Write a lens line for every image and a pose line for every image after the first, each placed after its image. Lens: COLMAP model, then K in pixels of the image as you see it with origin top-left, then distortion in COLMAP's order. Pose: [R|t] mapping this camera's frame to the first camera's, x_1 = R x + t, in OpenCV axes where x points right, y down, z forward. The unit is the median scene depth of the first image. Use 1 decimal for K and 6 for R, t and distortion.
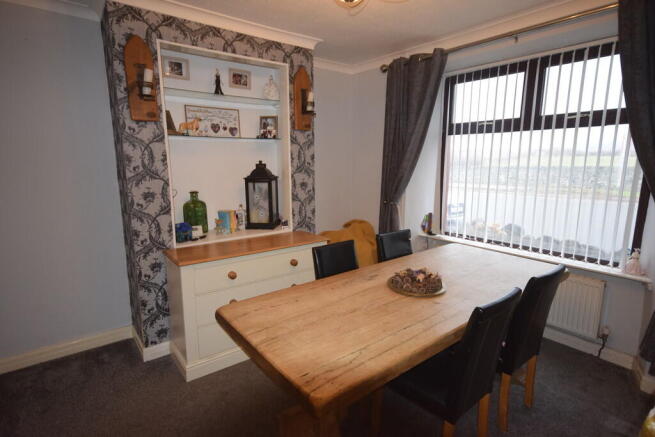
lens RADIAL K [[351.0, 0, 329.9], [0, 351.0, 220.6], [0, 0, 1]] dist [0.000886, 0.003697]
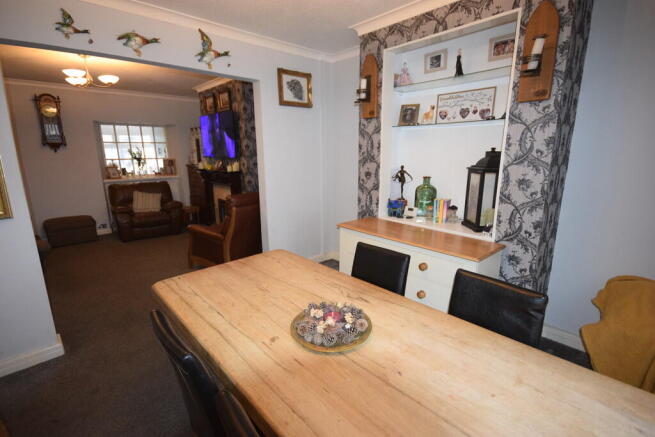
lens RADIAL K [[311.3, 0, 329.6], [0, 311.3, 219.2], [0, 0, 1]] dist [0.006364, -0.000453]
pose [[0.055158, 0.220683, -0.973785, 0.573685], [-0.164059, 0.964018, 0.209177, -0.109852], [0.984907, 0.148221, 0.089378, 0.647835]]
